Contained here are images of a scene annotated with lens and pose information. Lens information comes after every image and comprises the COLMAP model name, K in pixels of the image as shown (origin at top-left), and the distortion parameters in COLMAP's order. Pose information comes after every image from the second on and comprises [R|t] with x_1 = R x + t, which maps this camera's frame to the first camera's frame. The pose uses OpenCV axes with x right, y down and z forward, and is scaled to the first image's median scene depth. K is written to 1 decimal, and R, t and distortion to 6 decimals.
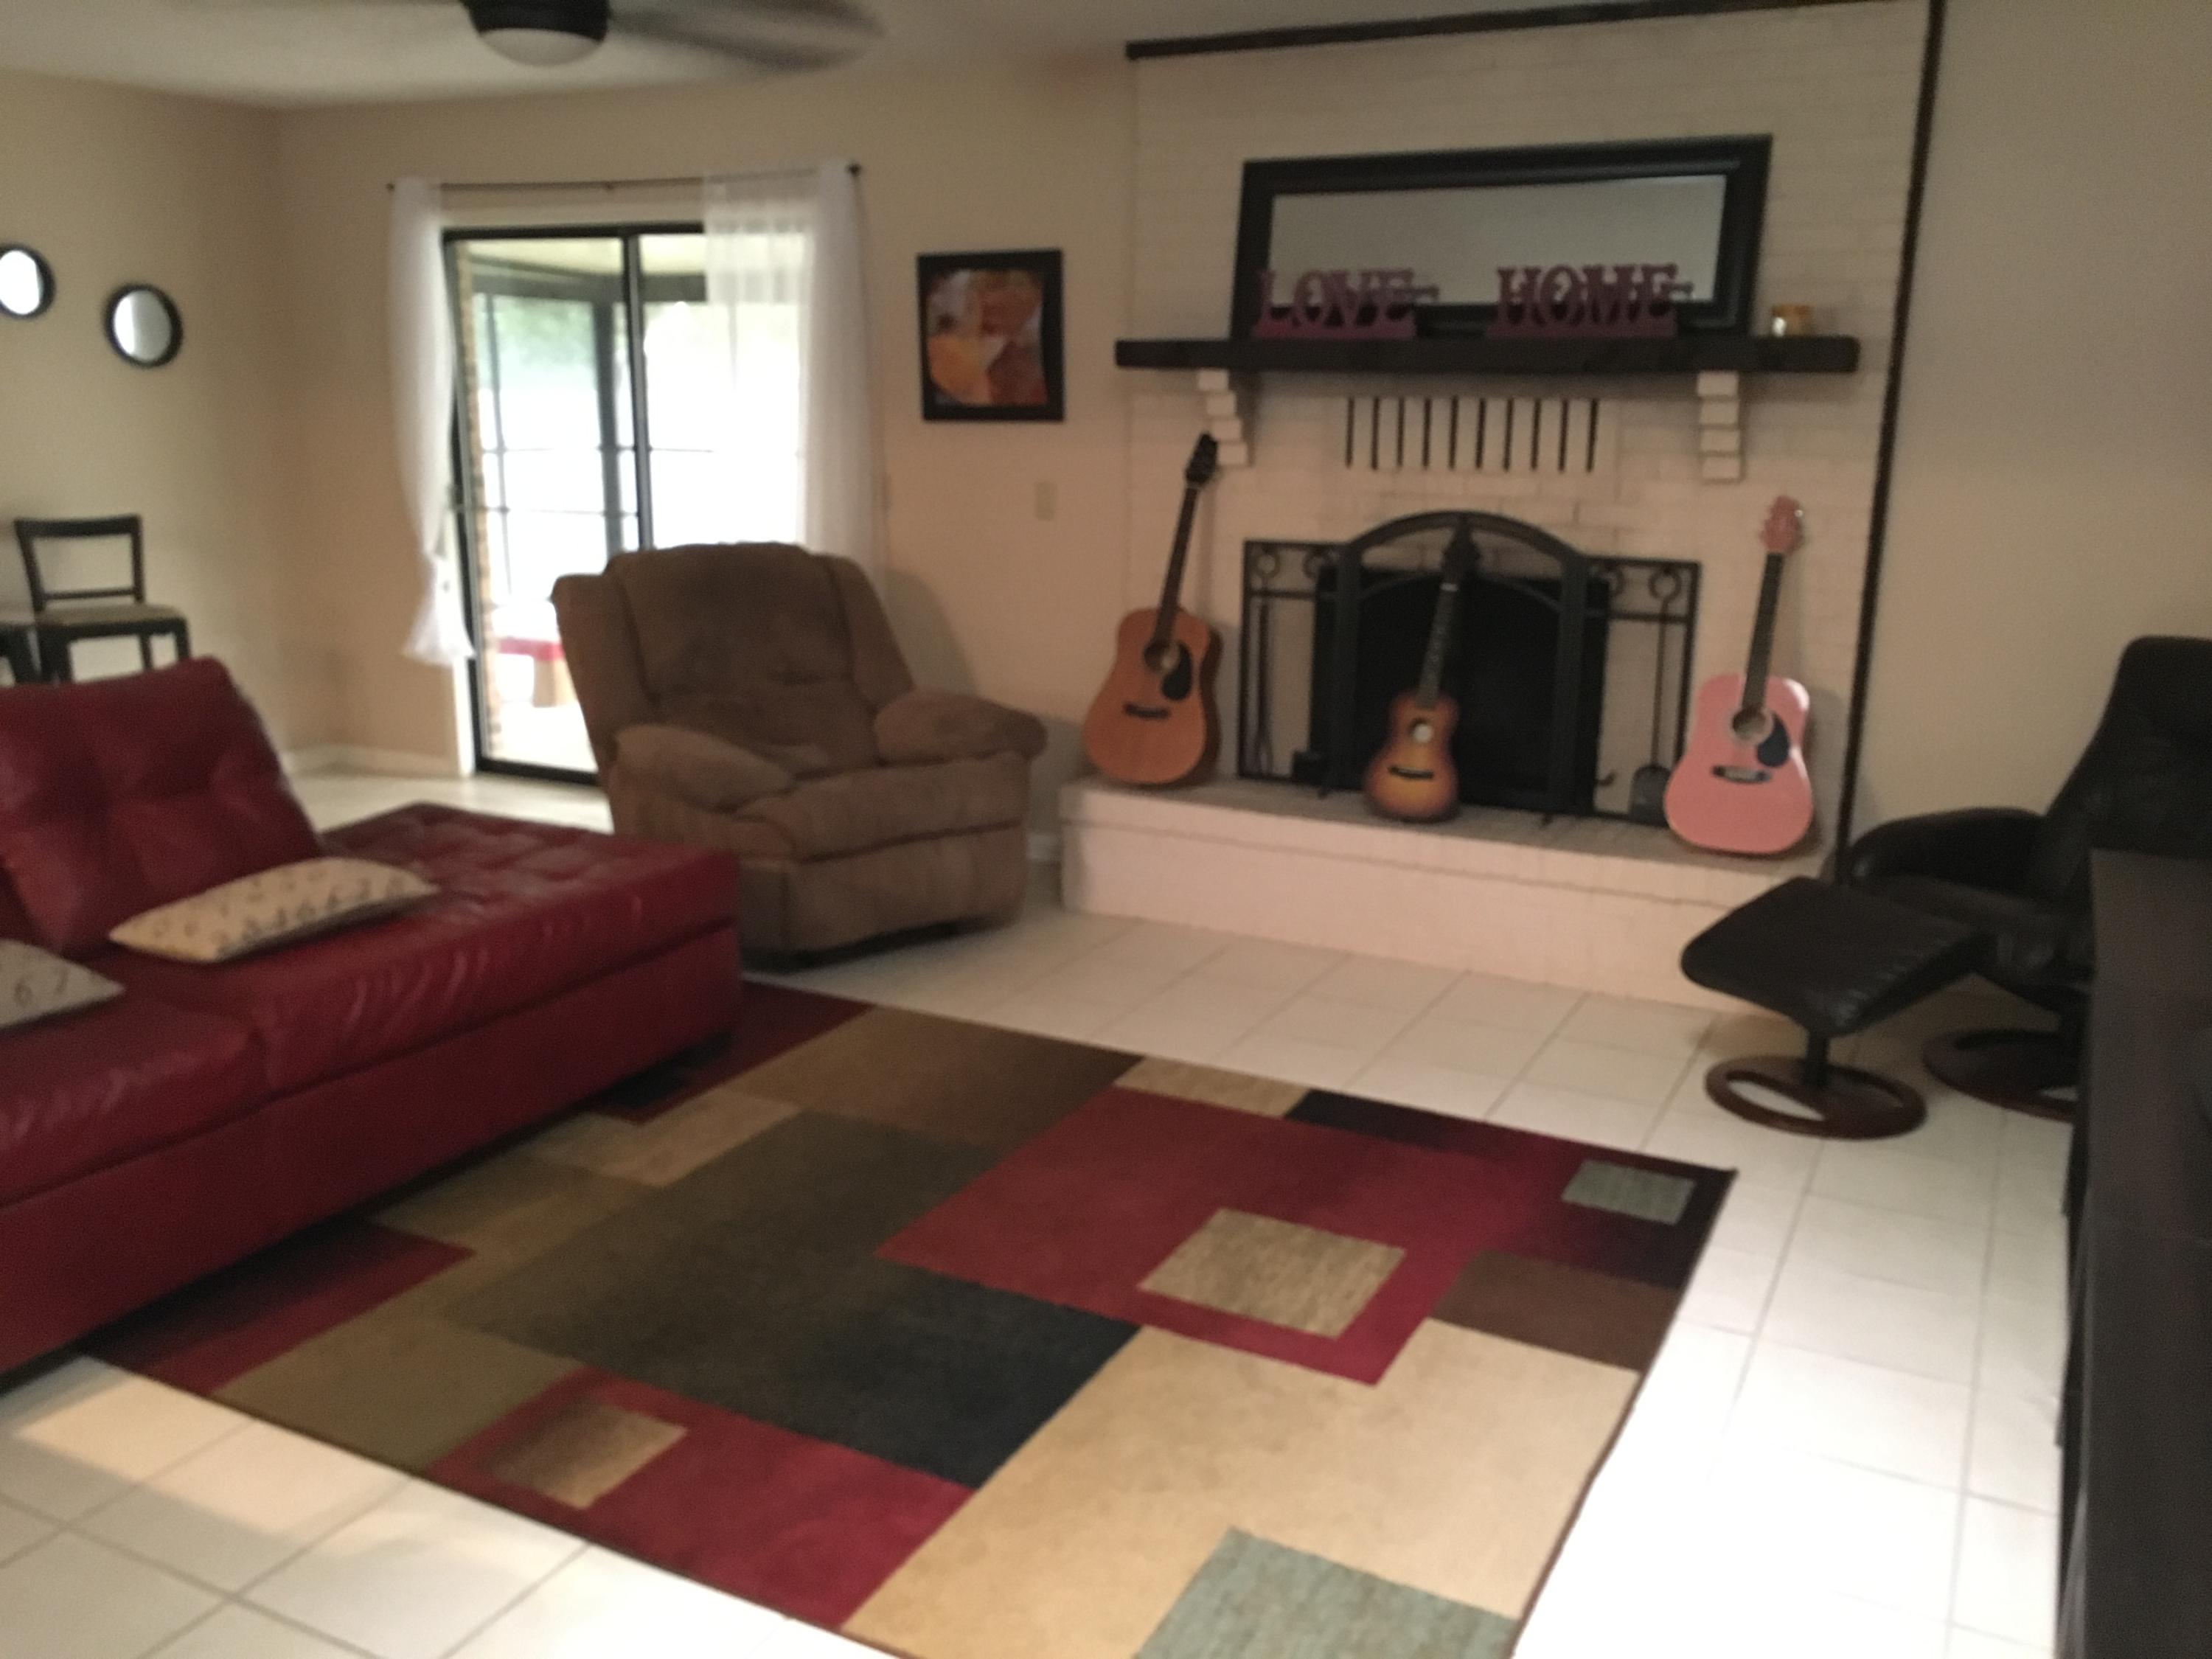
lens RADIAL K [[1867.1, 0, 1109.1], [0, 1867.1, 820.7], [0, 0, 1]] dist [0.066147, -0.082492]
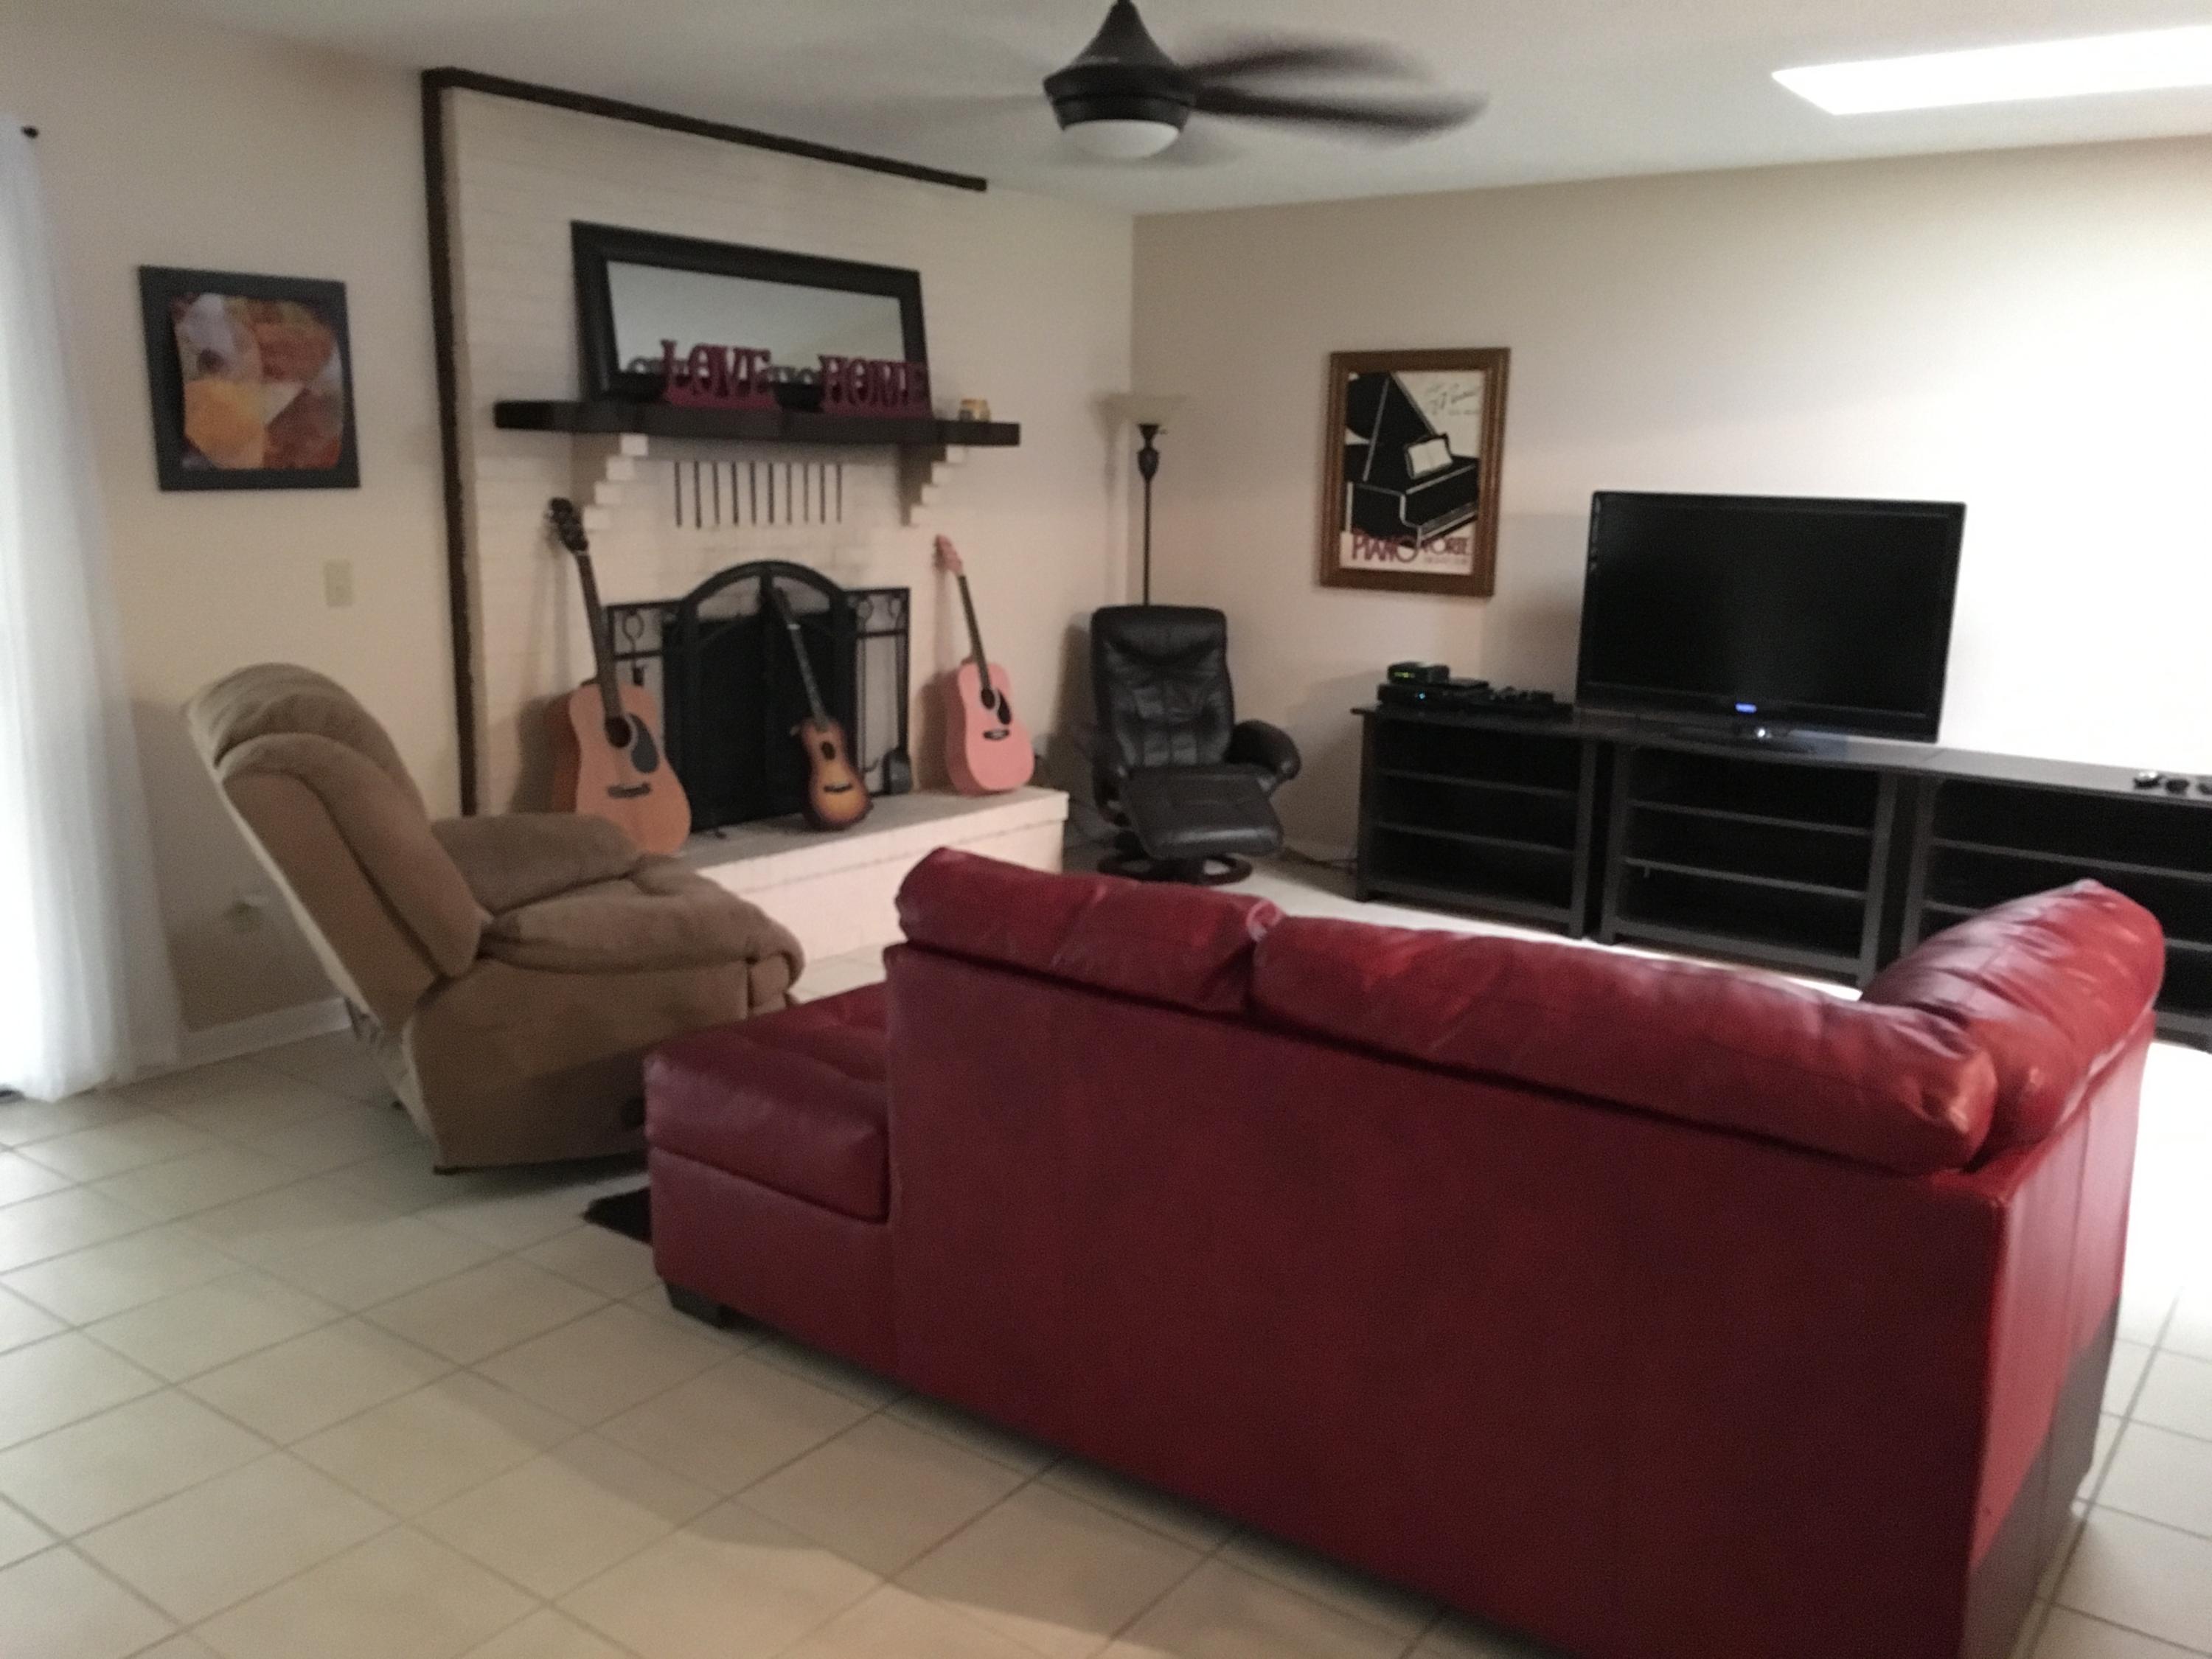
lens RADIAL K [[1867.1, 0, 1127.4], [0, 1867.1, 832.5], [0, 0, 1]] dist [0.066147, -0.082492]
pose [[0.146898, -0.204935, 0.967689, -0.901197], [0.199350, 0.964362, 0.173969, -0.158001], [-0.968855, 0.167353, 0.182517, 0.598002]]
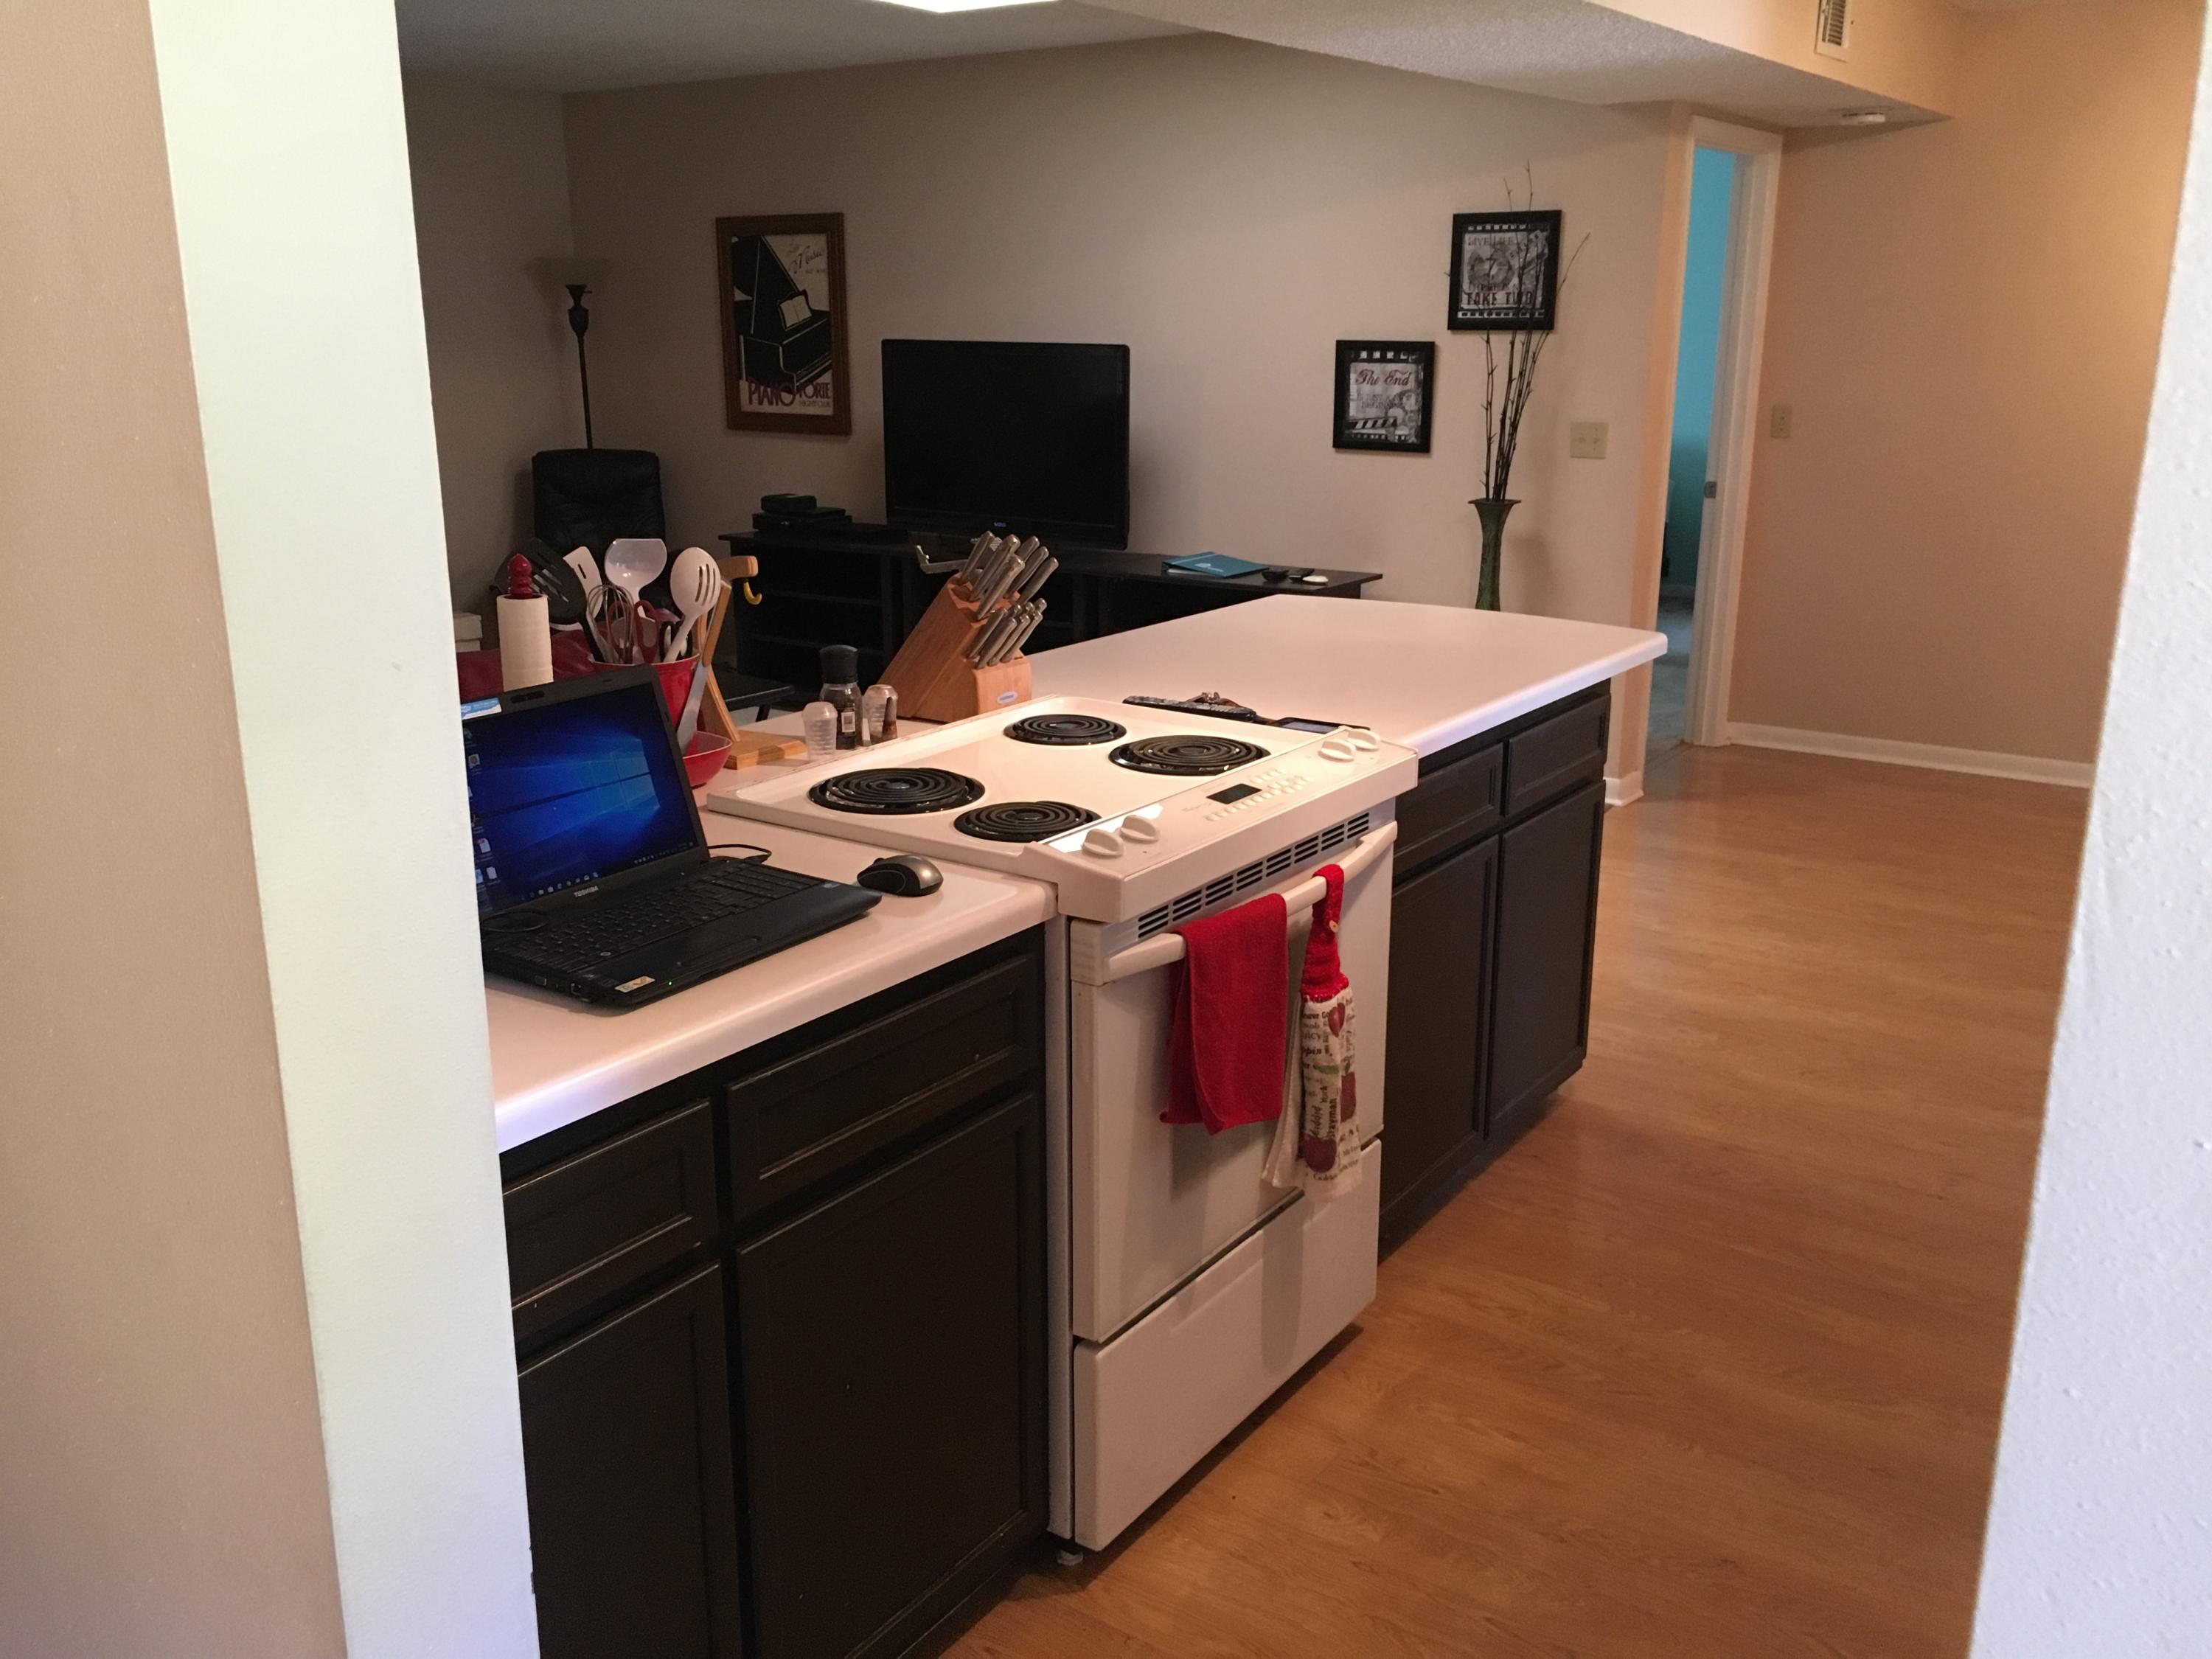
lens RADIAL K [[1867.1, 0, 1118.8], [0, 1867.1, 827.6], [0, 0, 1]] dist [0.066147, -0.082492]
pose [[0.127752, -0.271320, 0.953973, -1.050036], [0.219658, 0.945708, 0.239554, -0.055677], [-0.967176, 0.178944, 0.180413, 0.150621]]
